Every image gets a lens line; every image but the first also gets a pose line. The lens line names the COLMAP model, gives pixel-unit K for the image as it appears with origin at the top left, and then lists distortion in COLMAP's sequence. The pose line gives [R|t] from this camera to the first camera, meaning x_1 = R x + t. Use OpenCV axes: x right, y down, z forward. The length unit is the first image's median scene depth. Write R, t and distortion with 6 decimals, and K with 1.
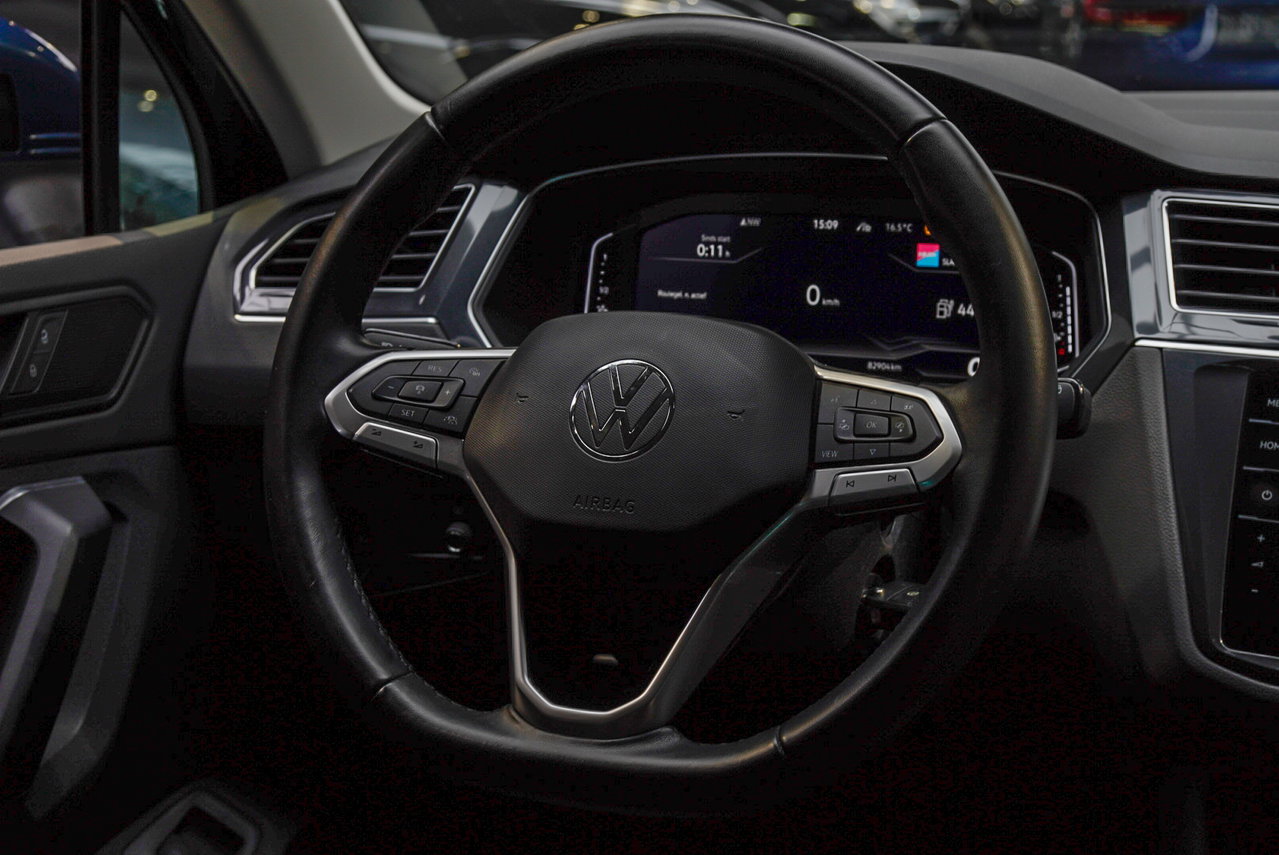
lens RADIAL K [[1944.9, 0, 637.7], [0, 1944.9, 433.9], [0, 0, 1]] dist [0.109519, 0.000000]
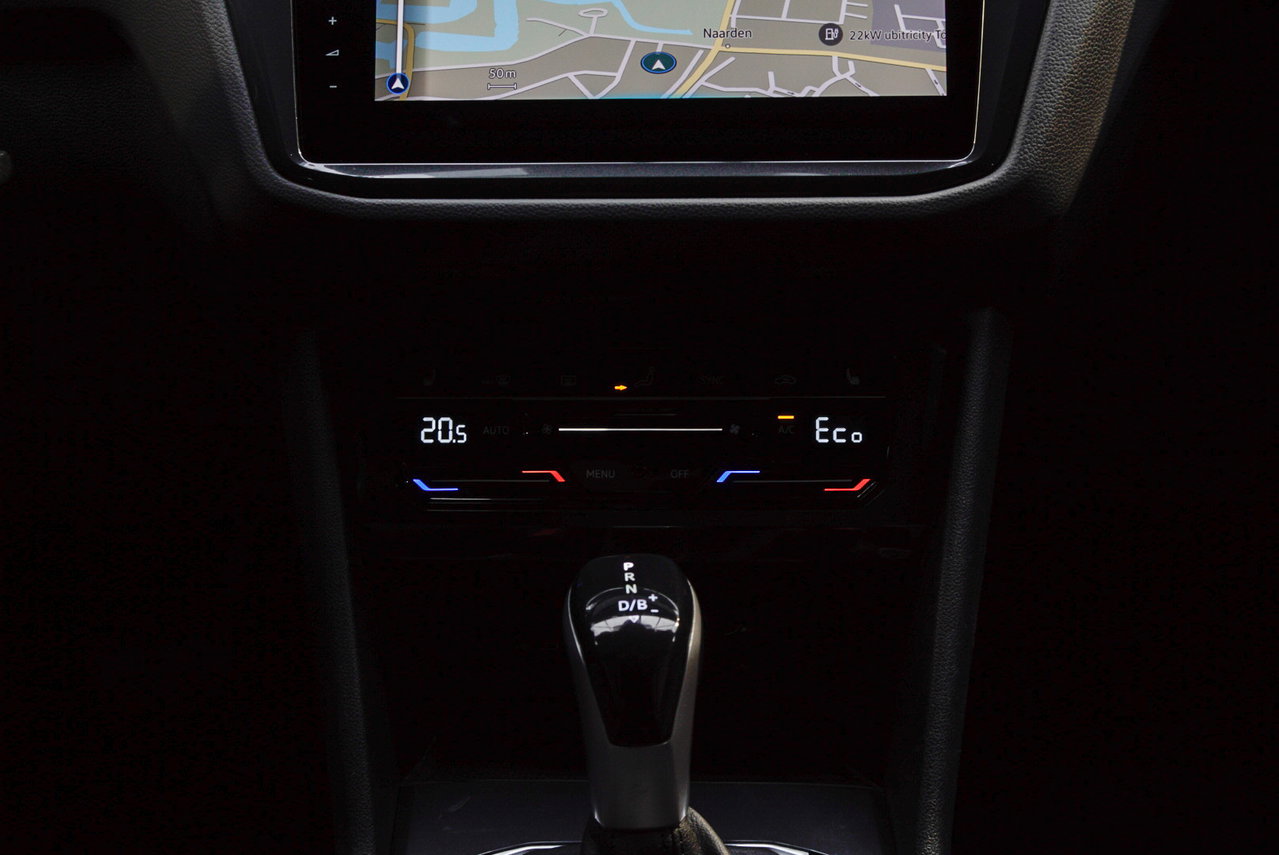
lens RADIAL K [[1431.5, 0, 646.9], [0, 1431.5, 427.8], [0, 0, 1]] dist [0.003932, 0.000000]
pose [[0.894851, -0.186088, 0.405726, 0.161272], [0.116780, 0.974897, 0.189576, 0.114494], [-0.430819, -0.122261, 0.894118, 0.399097]]
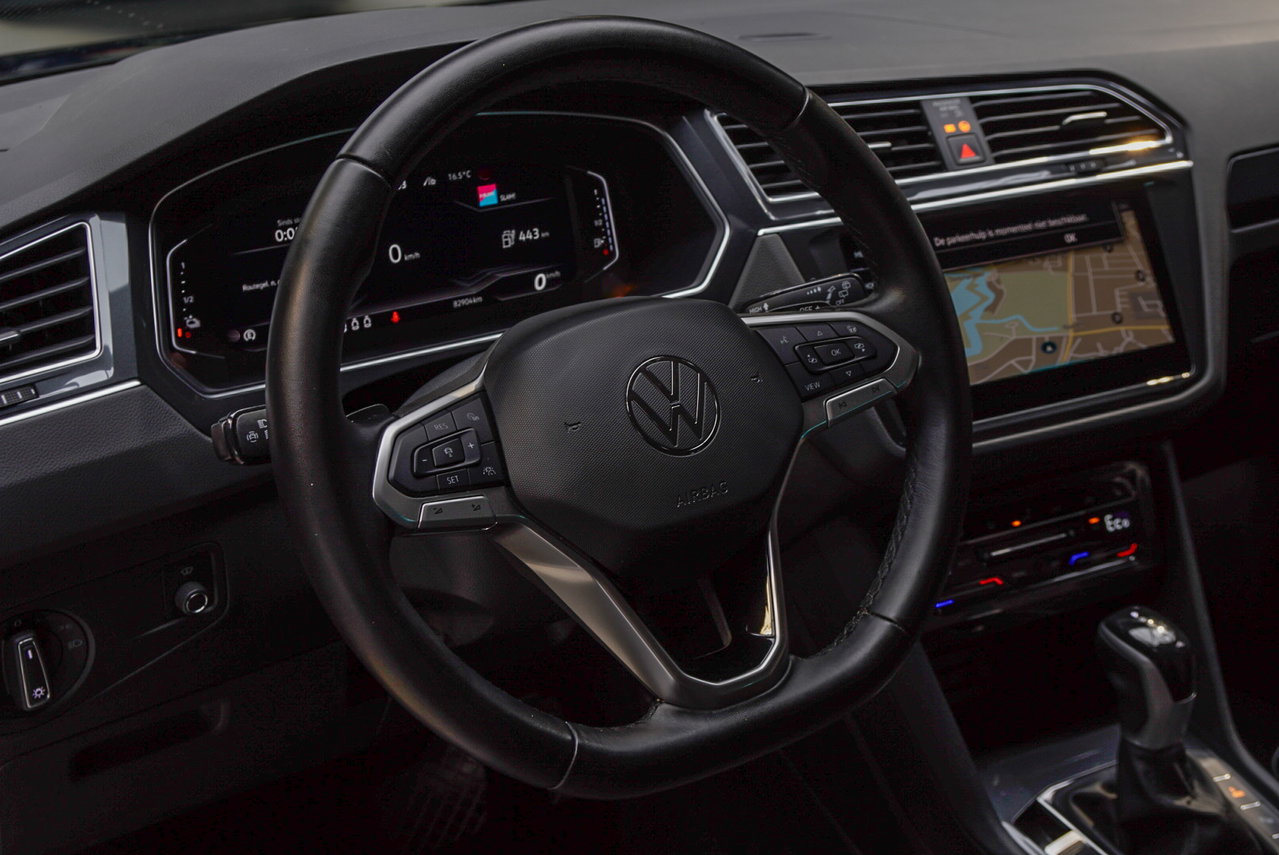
lens RADIAL K [[1574.8, 0, 638.6], [0, 1574.8, 428.6], [0, 0, 1]] dist [0.041639, 0.000000]
pose [[0.580905, -0.318971, 0.748870, -0.613111], [0.208386, 0.947638, 0.241986, -0.195252], [-0.786845, 0.015483, 0.616957, 0.445656]]
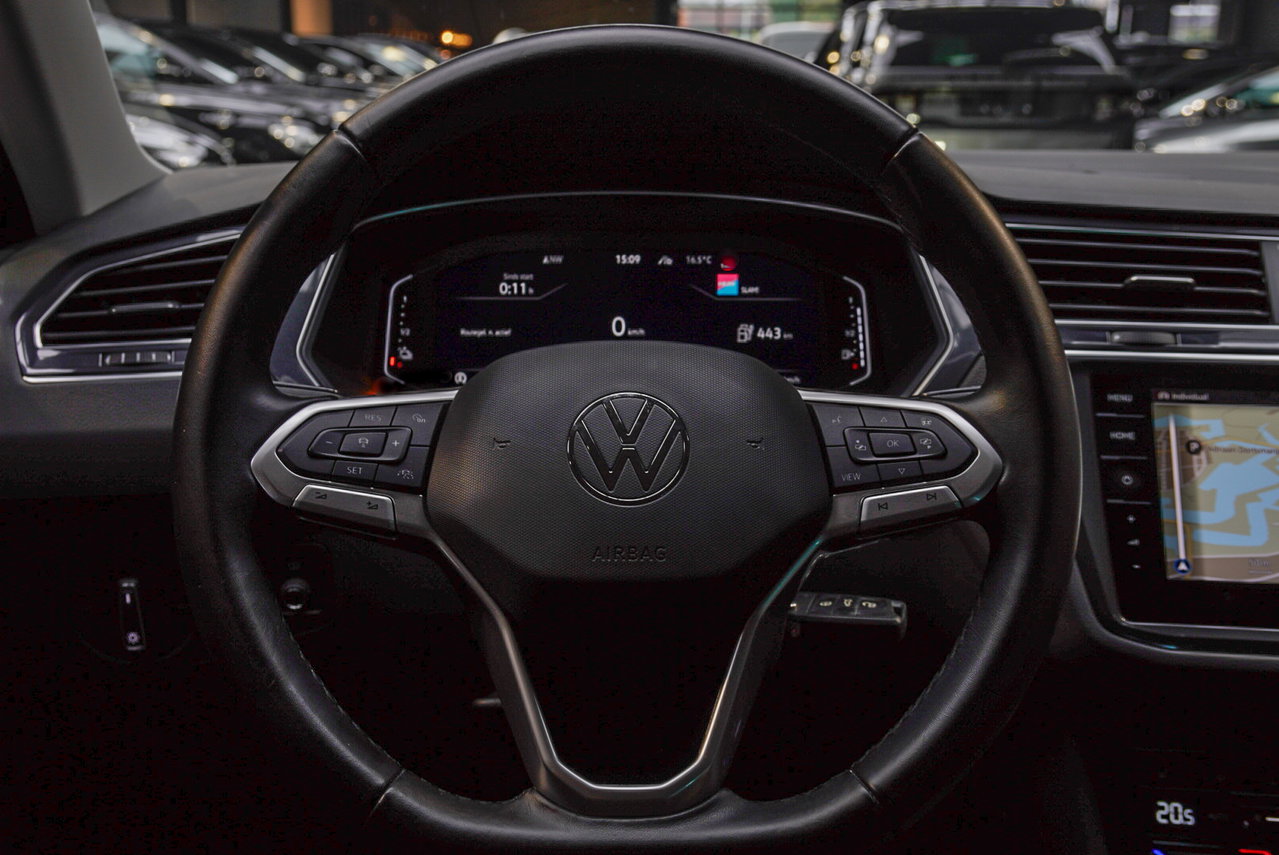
lens RADIAL K [[1373.4, 0, 643.4], [0, 1373.4, 432.6], [0, 0, 1]] dist [0.009724, 0.000000]
pose [[0.921164, -0.072787, 0.382308, -0.226806], [0.075942, 0.997089, 0.006854, -0.021566], [-0.381694, 0.022720, 0.924009, 0.371038]]
